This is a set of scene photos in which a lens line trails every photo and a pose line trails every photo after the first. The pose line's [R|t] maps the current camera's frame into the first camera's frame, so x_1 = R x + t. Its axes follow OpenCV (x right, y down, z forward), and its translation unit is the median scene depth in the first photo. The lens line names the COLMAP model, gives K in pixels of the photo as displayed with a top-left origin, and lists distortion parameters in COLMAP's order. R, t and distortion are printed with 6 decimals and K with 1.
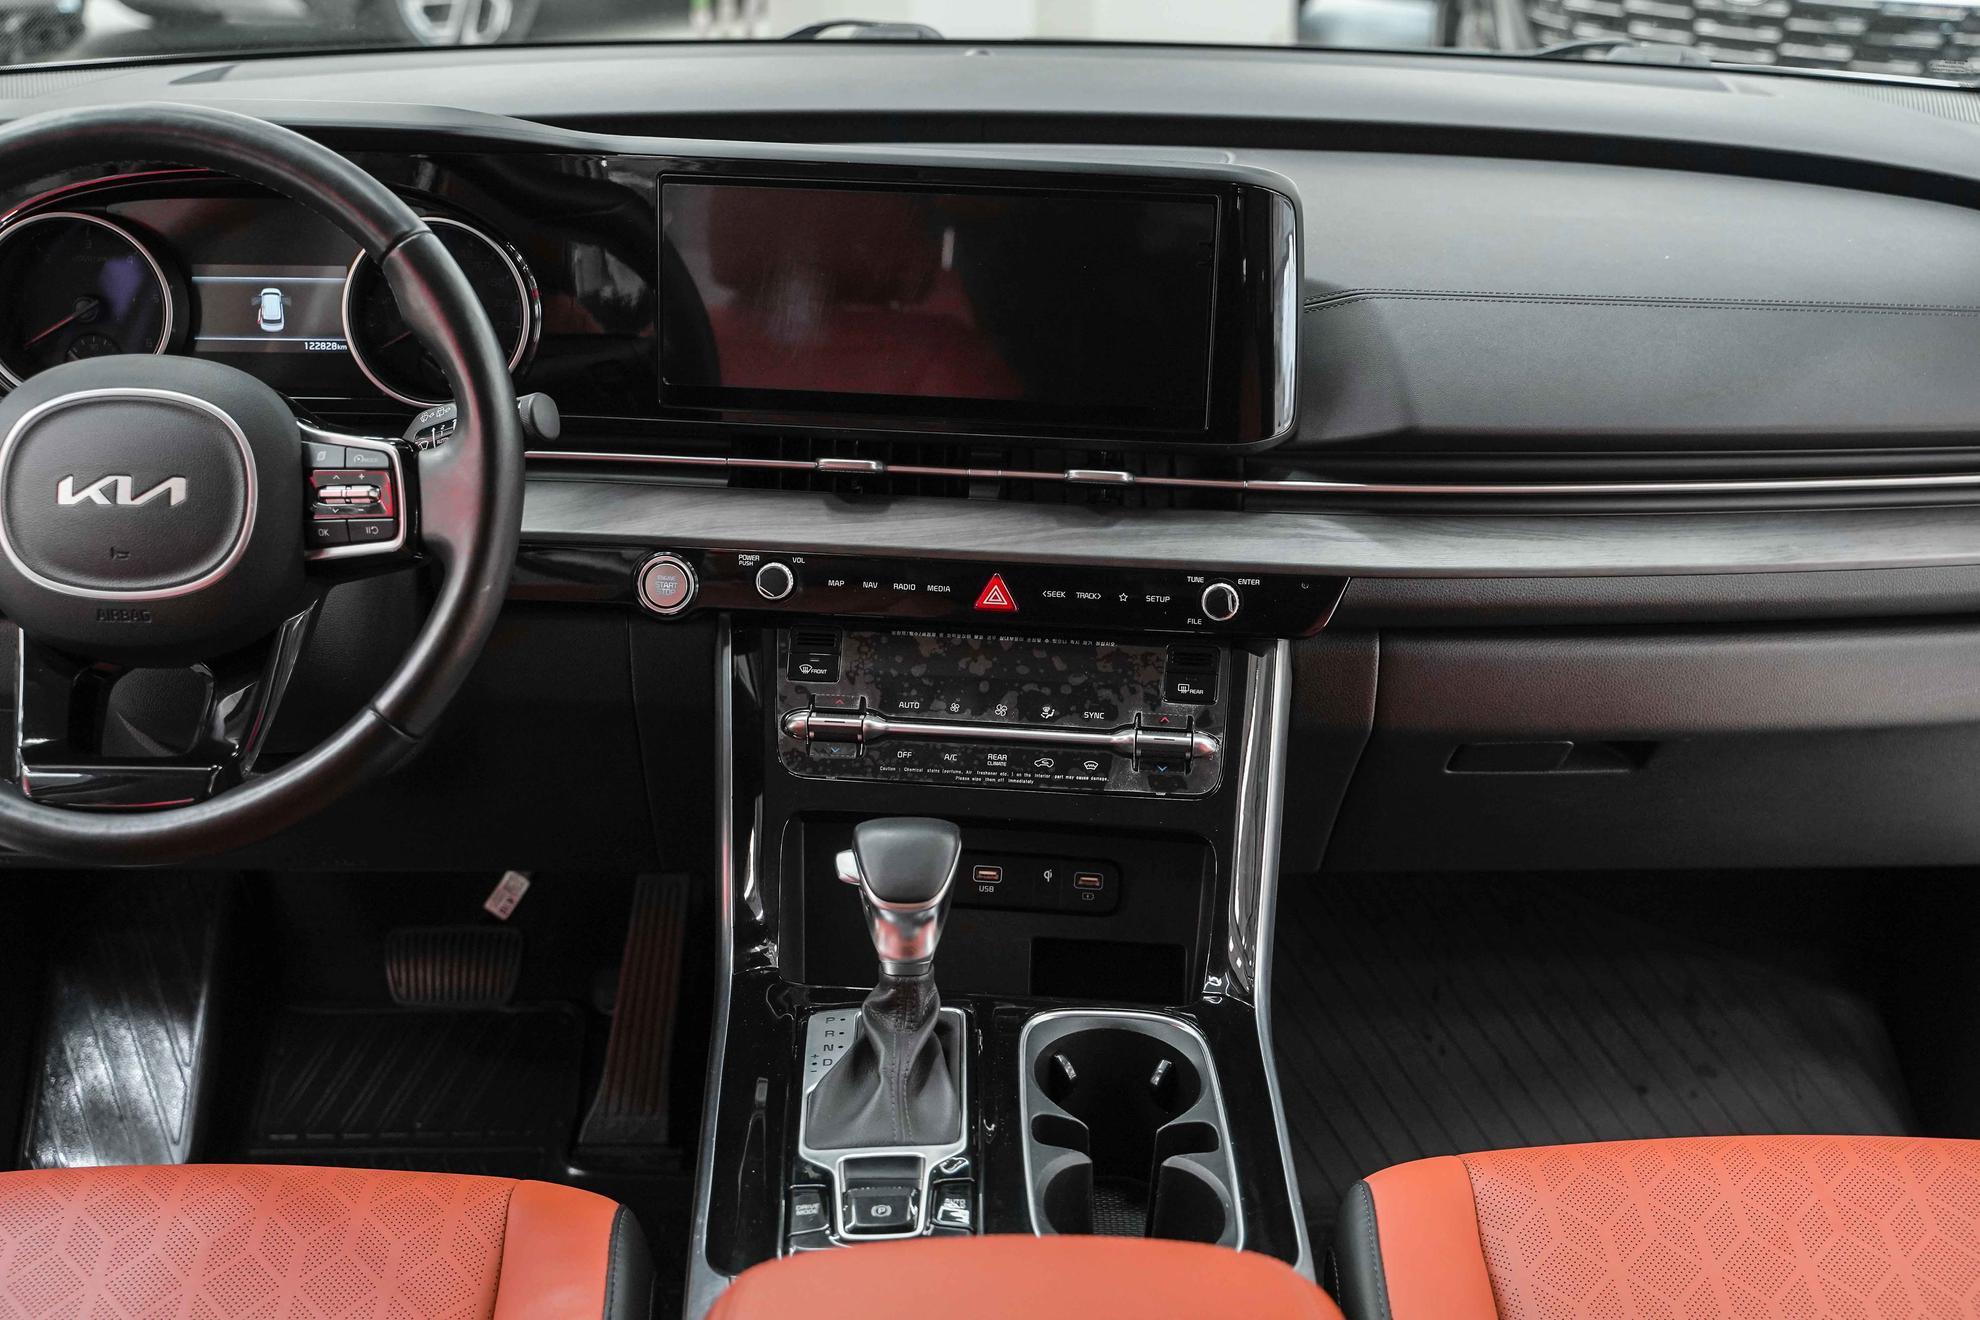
lens RADIAL K [[2461.2, 0, 1004.6], [0, 2461.2, 668.3], [0, 0, 1]] dist [-0.001832, 0.000000]
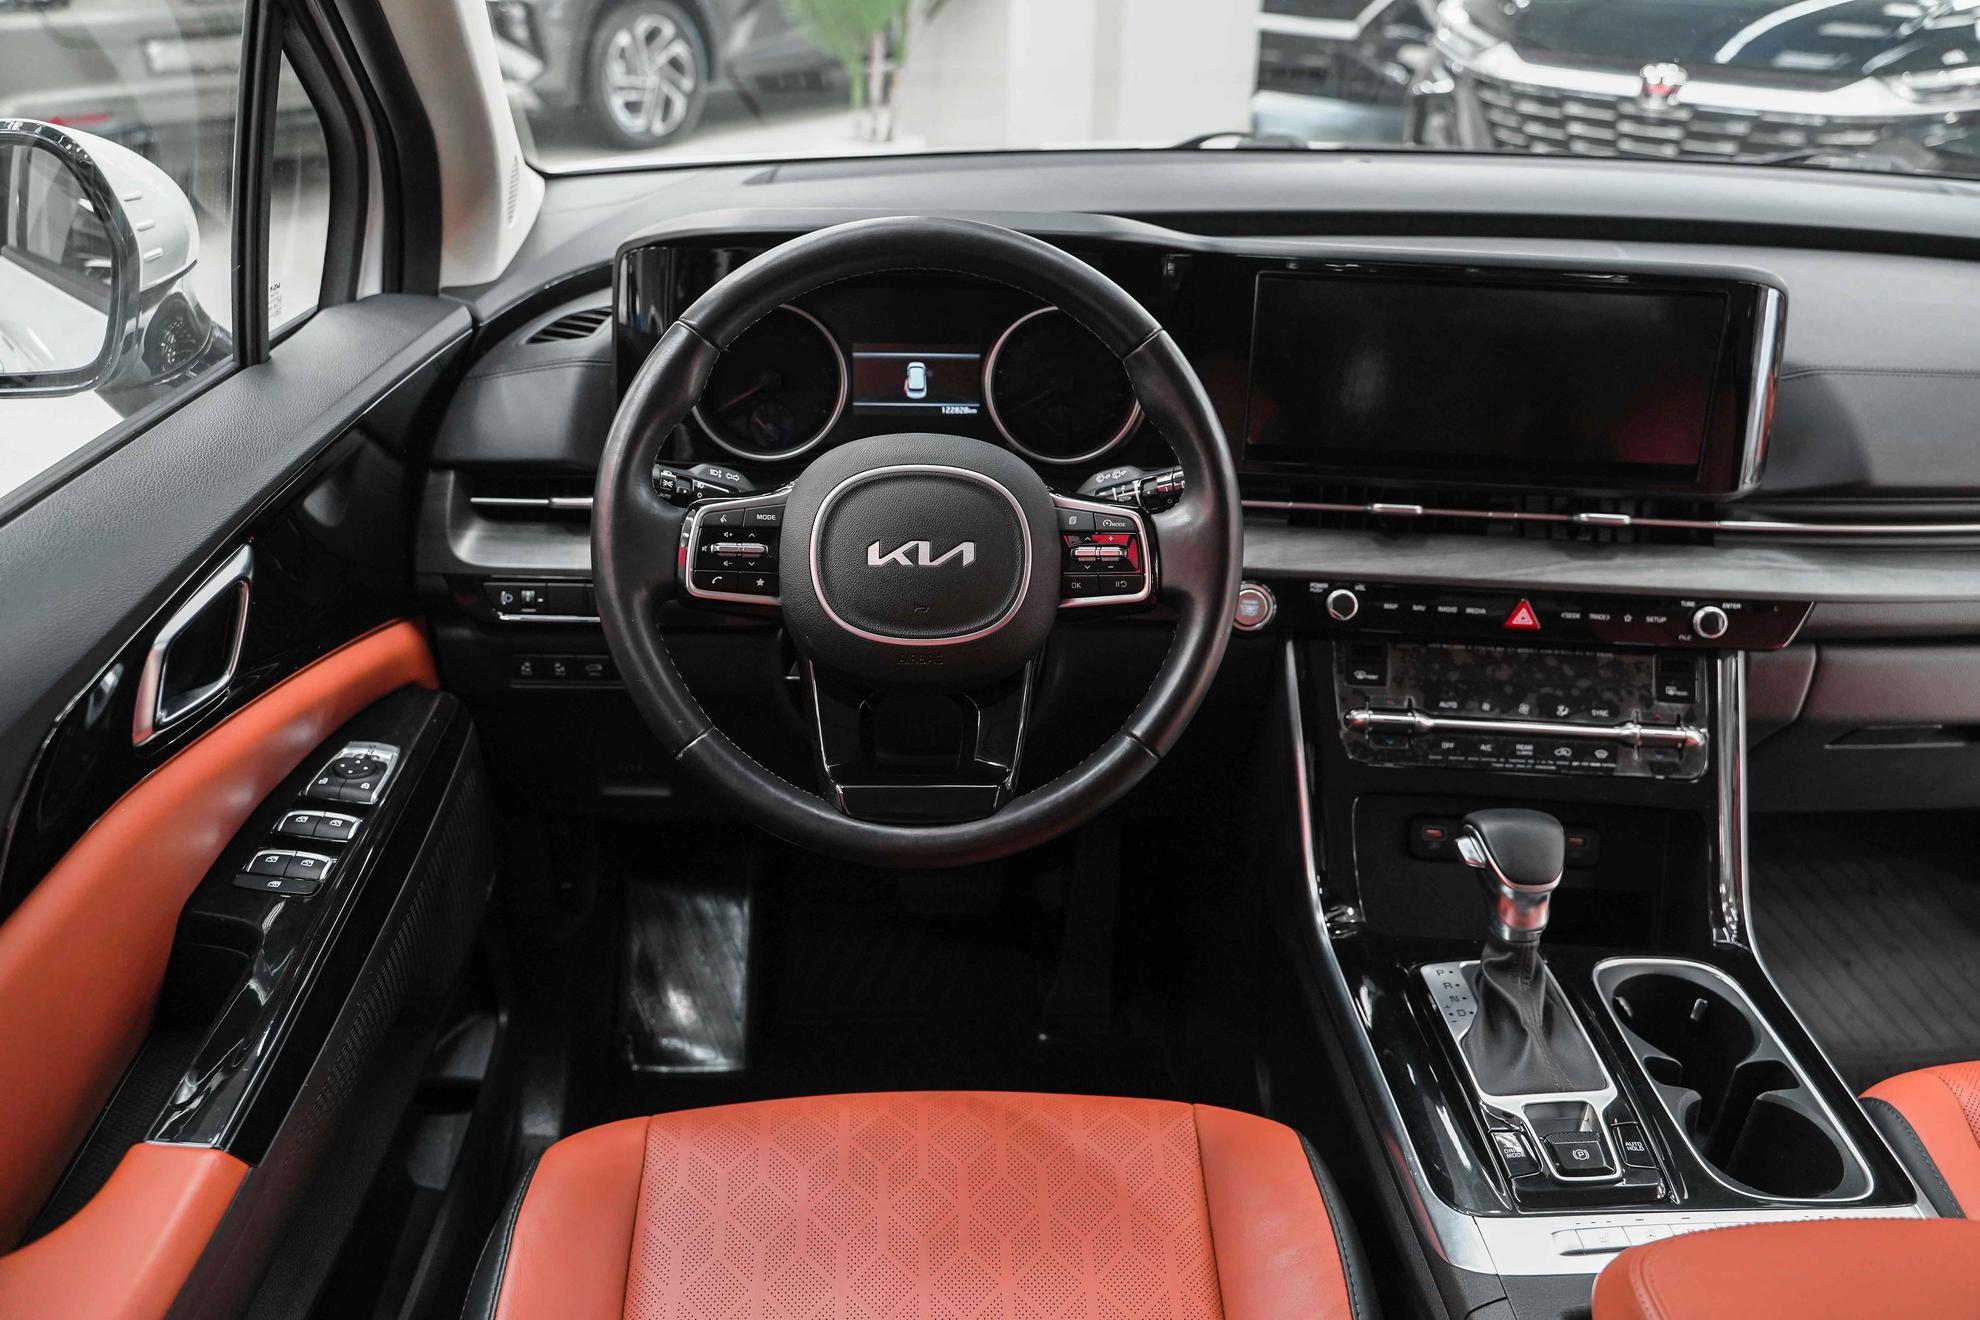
lens RADIAL K [[1690.4, 0, 978.7], [0, 1690.4, 663.1], [0, 0, 1]] dist [-0.005393, 0.005398]
pose [[0.999495, -0.004700, 0.031428, -0.303123], [0.002830, 0.998238, 0.059275, -0.057300], [-0.031651, -0.059157, 0.997747, 0.161752]]
